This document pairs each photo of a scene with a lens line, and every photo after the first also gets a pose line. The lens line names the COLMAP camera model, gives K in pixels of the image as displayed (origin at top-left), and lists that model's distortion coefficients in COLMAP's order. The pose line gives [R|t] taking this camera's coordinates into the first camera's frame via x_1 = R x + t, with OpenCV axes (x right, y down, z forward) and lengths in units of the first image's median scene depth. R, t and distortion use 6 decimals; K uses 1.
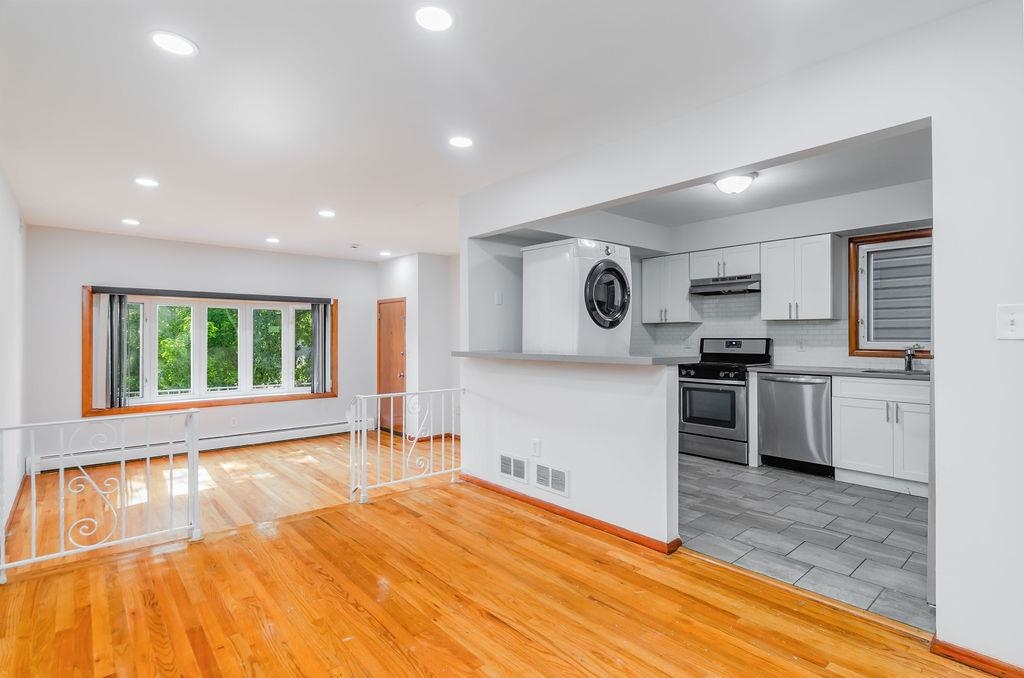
lens RADIAL K [[496.6, 0, 517.9], [0, 496.6, 337.4], [0, 0, 1]] dist [-0.010461, 0.000605]
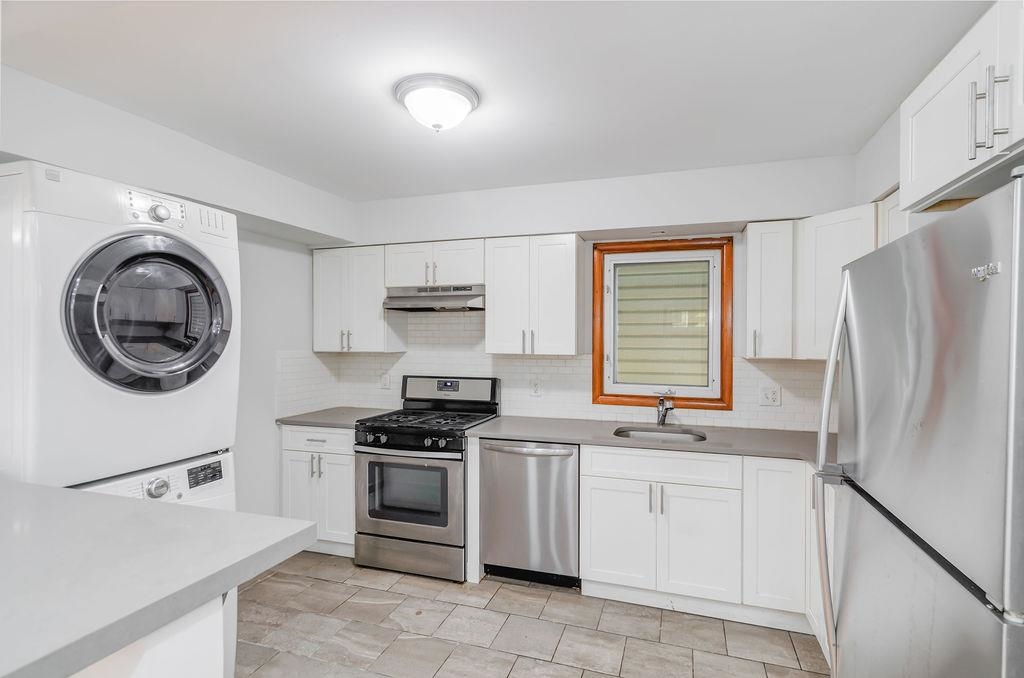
lens RADIAL K [[496.6, 0, 516.7], [0, 496.6, 341.2], [0, 0, 1]] dist [-0.010461, 0.000605]
pose [[0.868869, 0.003528, 0.495029, 0.200499], [-0.006804, 0.999965, 0.004817, -0.057009], [-0.494995, -0.007554, 0.868863, 0.405263]]
